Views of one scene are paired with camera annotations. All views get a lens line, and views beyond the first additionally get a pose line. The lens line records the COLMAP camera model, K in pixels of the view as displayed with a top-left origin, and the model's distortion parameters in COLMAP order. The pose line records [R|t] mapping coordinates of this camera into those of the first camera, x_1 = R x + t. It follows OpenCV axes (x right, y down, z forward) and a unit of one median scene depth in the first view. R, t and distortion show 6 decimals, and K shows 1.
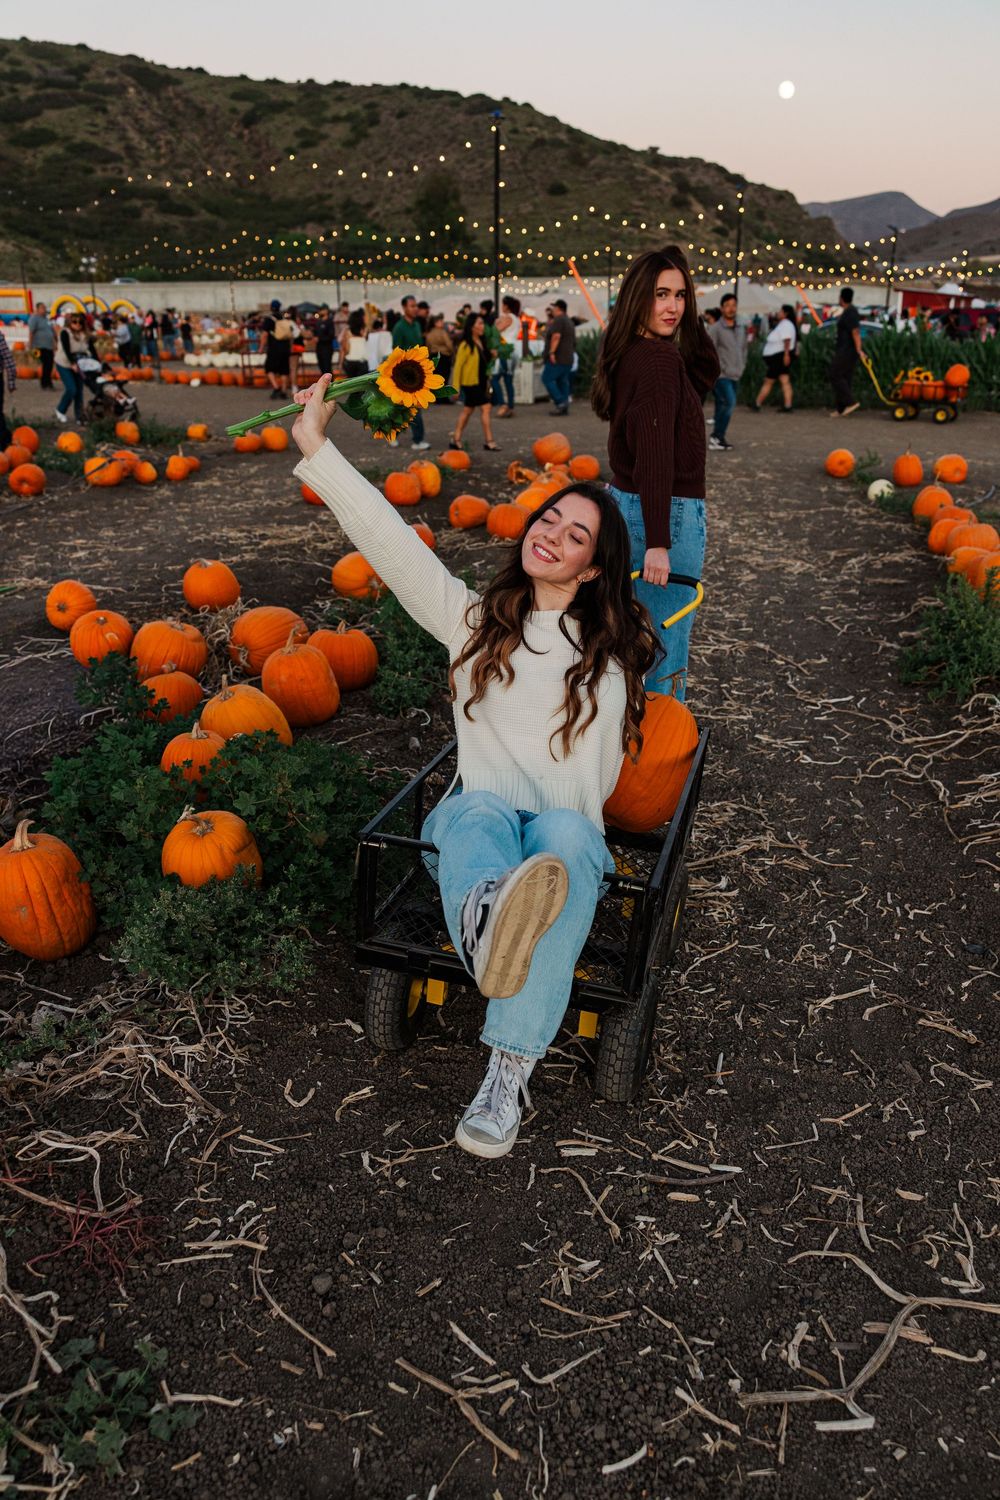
lens RADIAL K [[1192.6, 0, 500.9], [0, 1192.6, 756.0], [0, 0, 1]] dist [-0.002128, 0.005924]
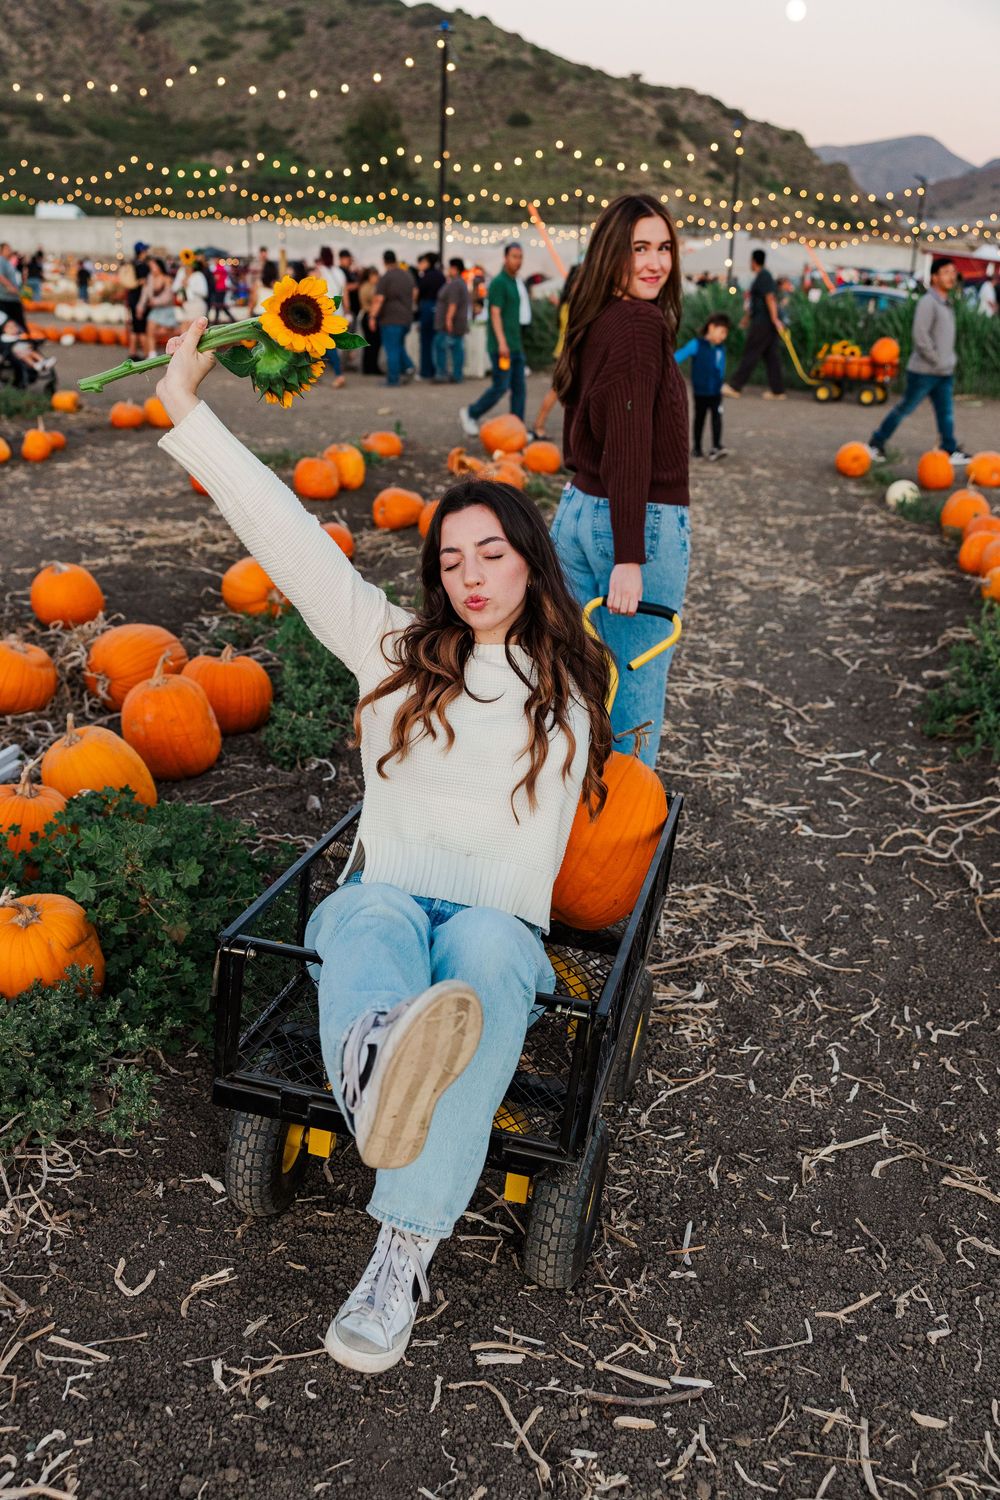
lens RADIAL K [[1460.2, 0, 495.1], [0, 1460.2, 752.9], [0, 0, 1]] dist [0.007290, 0.000000]
pose [[0.999214, 0.016709, 0.035956, 0.012937], [-0.015465, 0.999281, -0.034617, -0.013347], [-0.036508, 0.034034, 0.998754, 0.031417]]
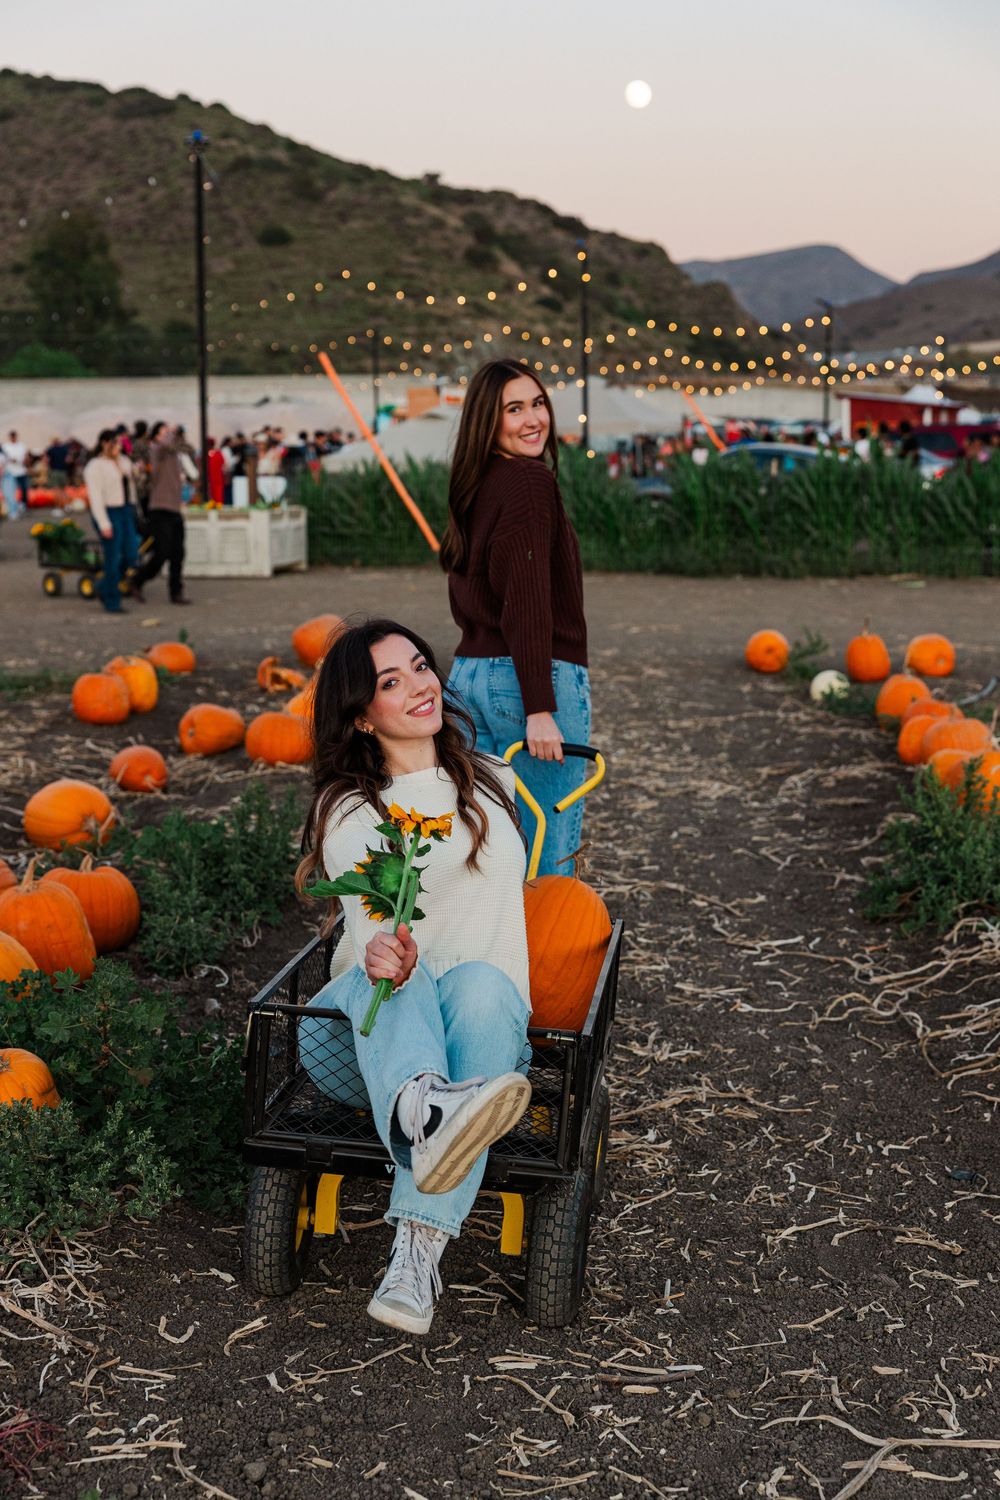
lens RADIAL K [[2248.7, 0, 498.0], [0, 2248.7, 750.6], [0, 0, 1]] dist [-0.002880, 0.000000]
pose [[0.989141, -0.025083, 0.144817, -0.100998], [0.055447, 0.976206, -0.209636, 0.140667], [-0.136113, 0.215389, 0.966996, -0.389597]]
